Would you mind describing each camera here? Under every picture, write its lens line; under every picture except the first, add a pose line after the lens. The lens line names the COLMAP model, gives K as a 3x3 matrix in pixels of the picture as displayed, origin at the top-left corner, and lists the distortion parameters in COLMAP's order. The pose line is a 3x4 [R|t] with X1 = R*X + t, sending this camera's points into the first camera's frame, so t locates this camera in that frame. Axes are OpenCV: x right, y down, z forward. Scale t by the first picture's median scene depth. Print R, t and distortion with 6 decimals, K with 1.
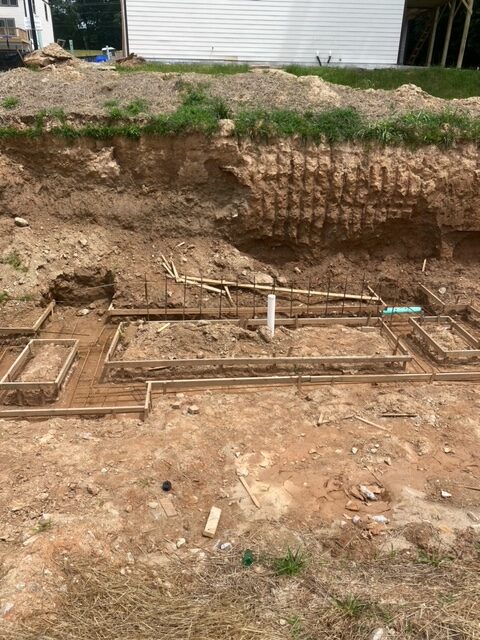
lens RADIAL K [[490.3, 0, 240.0], [0, 490.3, 320.0], [0, 0, 1]] dist [-0.001239, -0.005077]
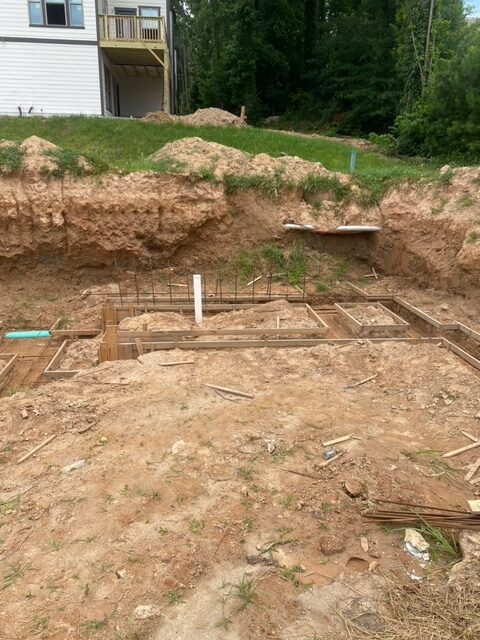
lens RADIAL K [[479.4, 0, 239.4], [0, 479.4, 303.6], [0, 0, 1]] dist [0.000955, -0.001027]
pose [[0.999517, -0.001140, 0.031072, 1.356028], [0.005082, 0.991881, -0.127069, 0.023747], [-0.030675, 0.127165, 0.991407, 0.056855]]
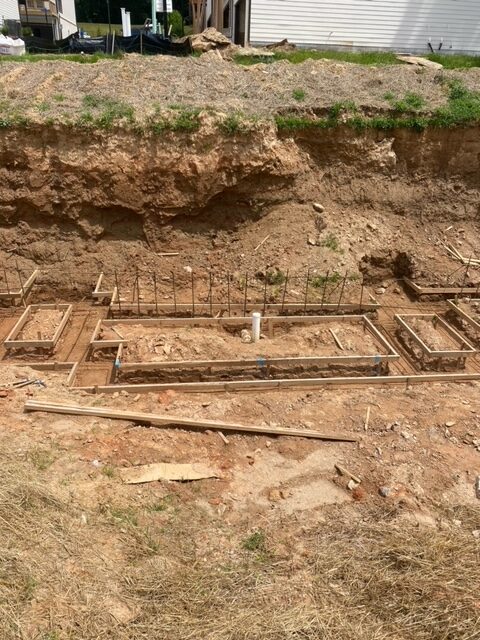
lens RADIAL K [[490.3, 0, 240.0], [0, 490.3, 320.0], [0, 0, 1]] dist [-0.001239, -0.005077]
pose [[0.999288, -0.003829, 0.037527, -0.638390], [0.002334, 0.999205, 0.039792, 0.004775], [-0.037649, -0.039676, 0.998503, -0.082766]]
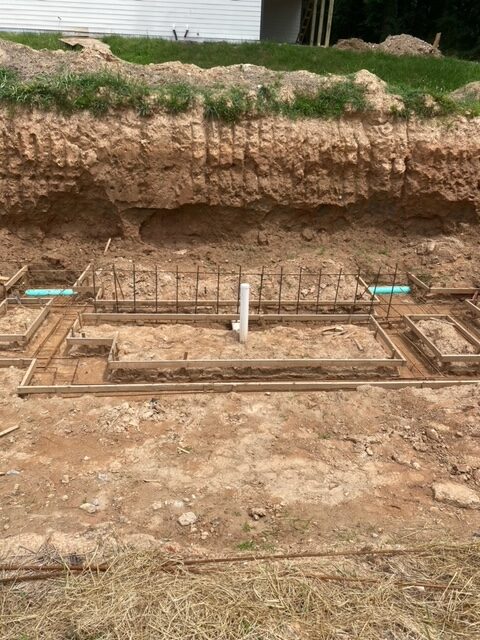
lens RADIAL K [[479.4, 0, 239.4], [0, 479.4, 303.6], [0, 0, 1]] dist [0.000955, -0.001027]
pose [[0.999747, 0.021041, 0.007972, 0.662552], [-0.021080, 0.999766, 0.004846, -0.012742], [-0.007868, -0.005013, 0.999956, 0.113988]]
